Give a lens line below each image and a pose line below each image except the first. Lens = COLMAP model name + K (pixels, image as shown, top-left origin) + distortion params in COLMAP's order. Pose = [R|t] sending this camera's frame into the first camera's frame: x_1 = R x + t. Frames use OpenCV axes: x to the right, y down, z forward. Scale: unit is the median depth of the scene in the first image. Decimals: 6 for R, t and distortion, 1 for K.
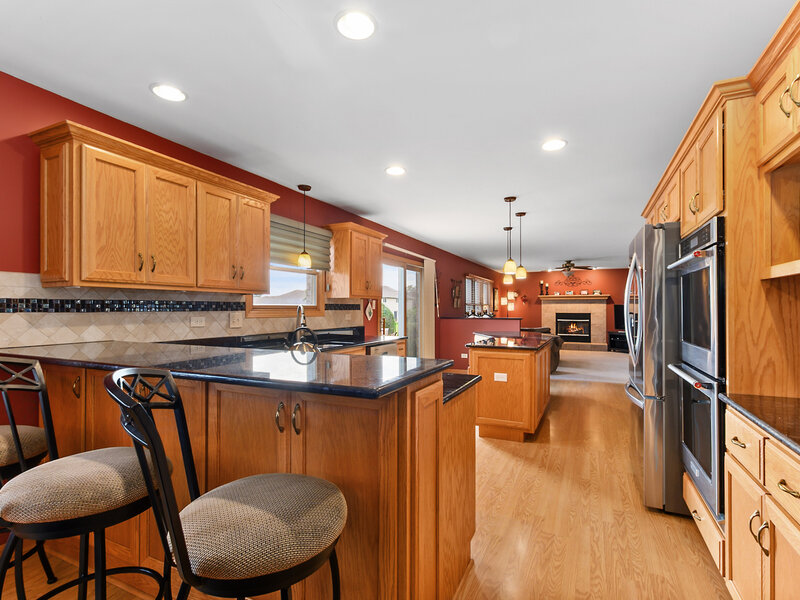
lens RADIAL K [[401.4, 0, 405.7], [0, 401.4, 303.4], [0, 0, 1]] dist [0.012986, -0.000604]
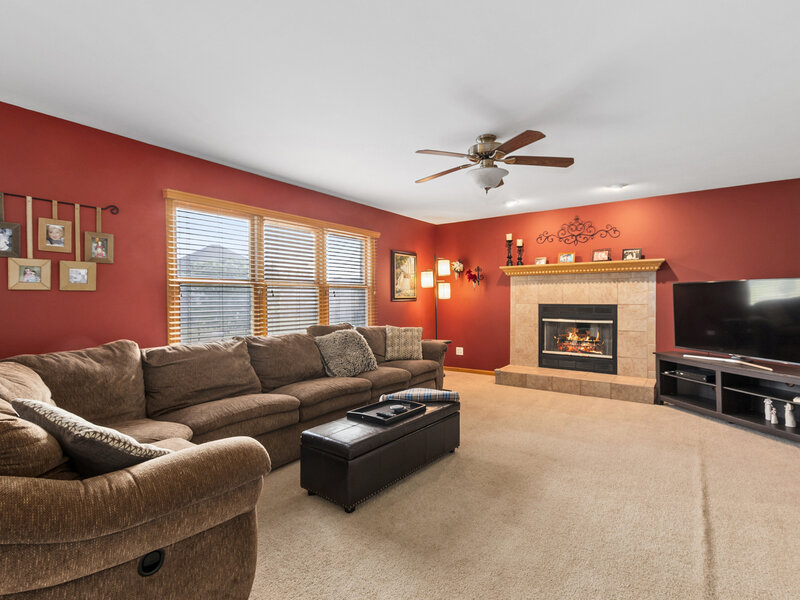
lens RADIAL K [[401.4, 0, 405.1], [0, 401.4, 299.7], [0, 0, 1]] dist [0.012986, -0.000604]
pose [[0.984806, -0.002812, -0.173637, 0.312265], [0.006470, 0.999769, 0.020507, 0.009029], [0.173539, -0.021319, 0.984596, 0.543707]]
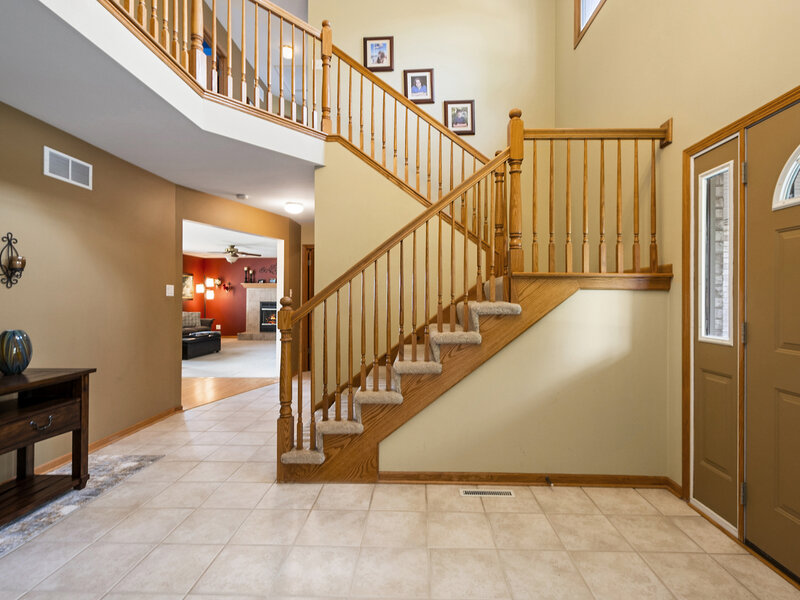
lens RADIAL K [[401.4, 0, 403.0], [0, 401.4, 299.0], [0, 0, 1]] dist [0.012986, -0.000604]
pose [[0.917038, 0.005917, 0.398755, 0.312564], [-0.011506, 0.999866, 0.011624, 0.002411], [-0.398633, -0.015248, 0.916984, -0.012323]]
